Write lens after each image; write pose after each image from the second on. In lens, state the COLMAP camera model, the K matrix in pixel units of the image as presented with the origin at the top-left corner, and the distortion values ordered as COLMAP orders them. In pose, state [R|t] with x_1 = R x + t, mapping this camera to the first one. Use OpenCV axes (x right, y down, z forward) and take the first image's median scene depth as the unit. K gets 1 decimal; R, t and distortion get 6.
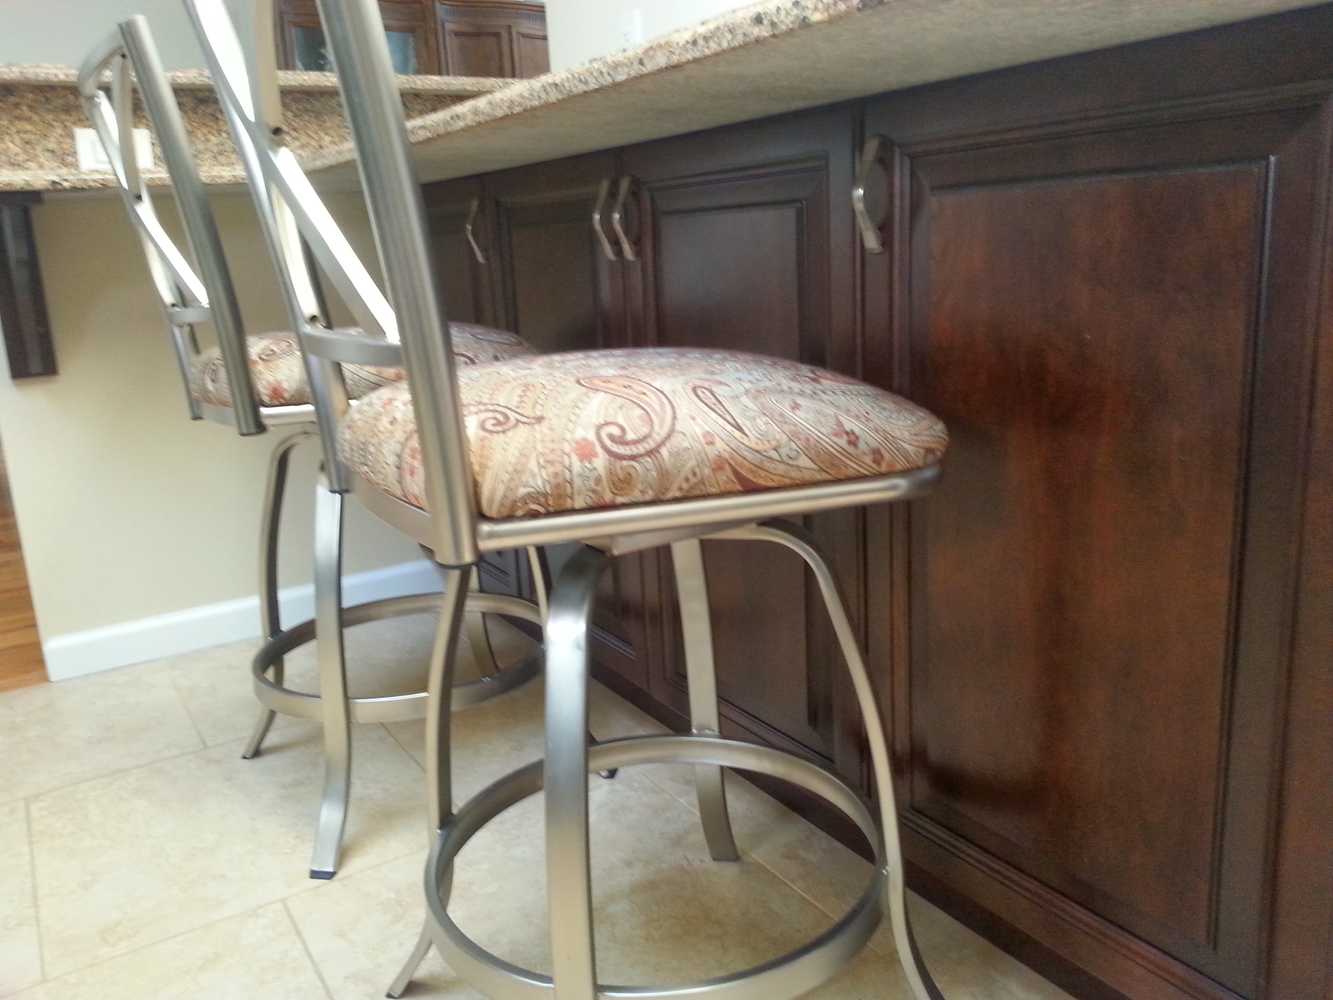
lens RADIAL K [[1079.6, 0, 661.9], [0, 1079.6, 496.0], [0, 0, 1]] dist [0.081524, -0.127714]
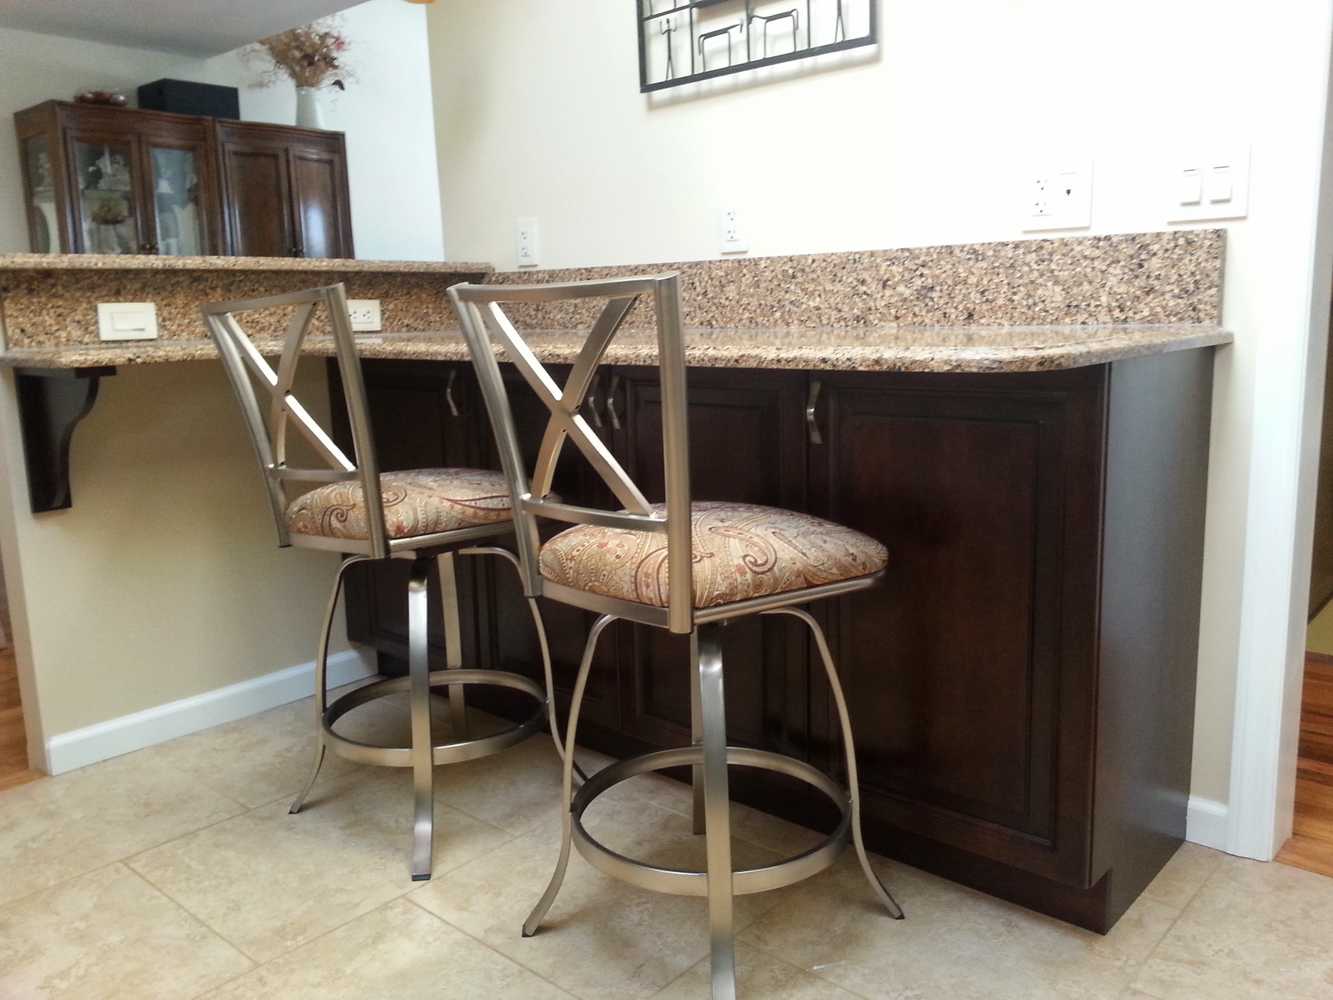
lens RADIAL K [[1079.6, 0, 669.5], [0, 1079.6, 500.3], [0, 0, 1]] dist [0.081524, -0.127714]
pose [[0.959044, -0.022039, 0.282400, -0.385947], [0.041337, 0.997185, -0.062561, -0.026944], [-0.280226, 0.071672, 0.957255, -0.430374]]
